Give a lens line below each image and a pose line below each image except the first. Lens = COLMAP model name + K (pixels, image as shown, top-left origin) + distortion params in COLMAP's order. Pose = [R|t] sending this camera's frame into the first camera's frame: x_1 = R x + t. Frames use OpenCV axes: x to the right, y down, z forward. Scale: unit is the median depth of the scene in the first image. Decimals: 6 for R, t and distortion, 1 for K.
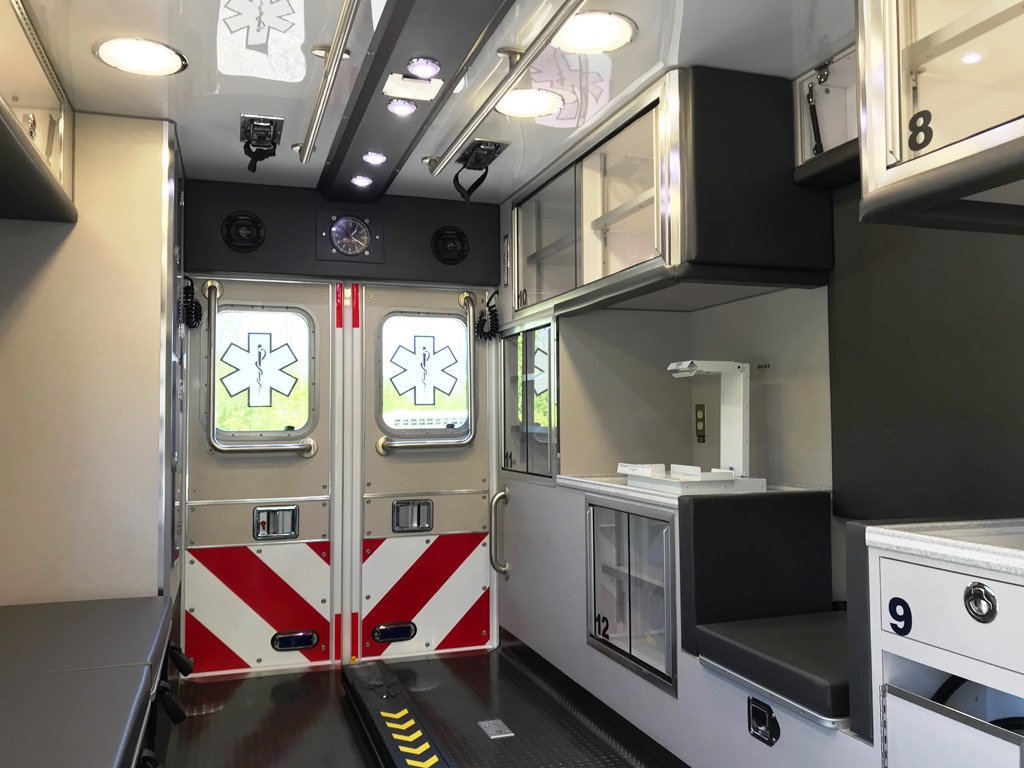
lens RADIAL K [[841.3, 0, 508.6], [0, 841.3, 382.7], [0, 0, 1]] dist [0.076910, -0.136981]
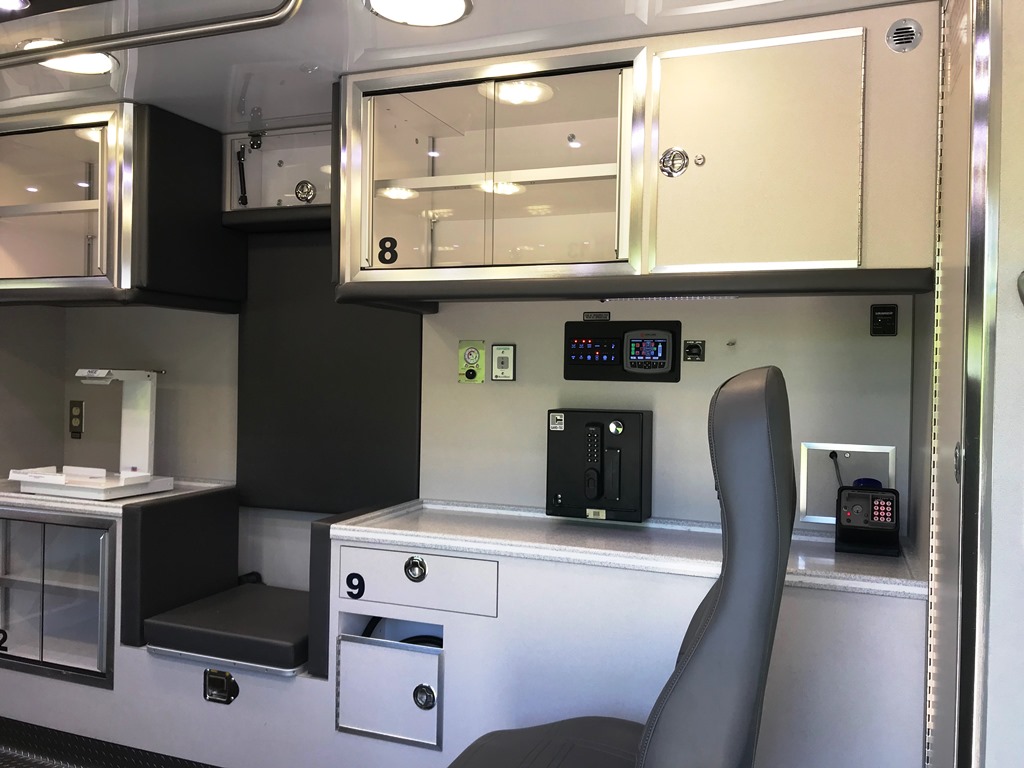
lens RADIAL K [[846.3, 0, 519.5], [0, 846.3, 382.5], [0, 0, 1]] dist [0.010724, 0.003907]
pose [[0.632758, 0.009285, 0.774294, -0.326867], [-0.058262, 0.997665, 0.035649, -0.092561], [-0.772155, -0.067669, 0.631821, -0.064533]]
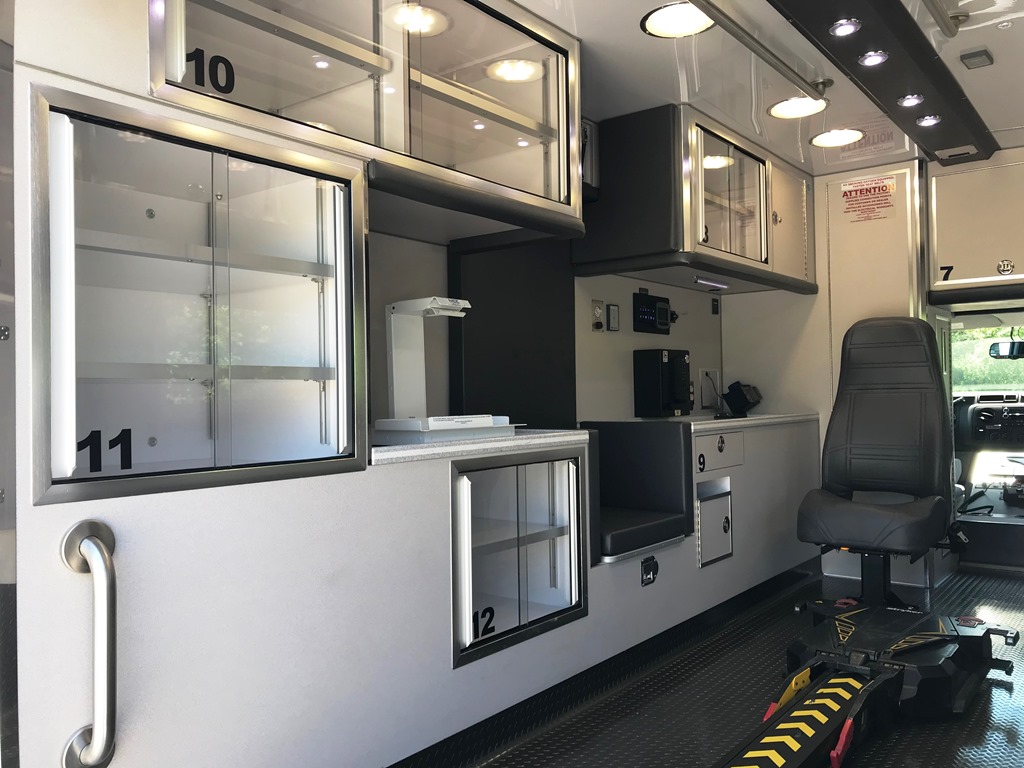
lens RADIAL K [[841.3, 0, 508.6], [0, 841.3, 382.7], [0, 0, 1]] dist [0.076910, -0.136981]
pose [[-0.562304, 0.029876, 0.826390, -0.674548], [-0.015841, 0.998775, -0.046887, 0.127062], [-0.826779, -0.039456, -0.561142, 1.756626]]
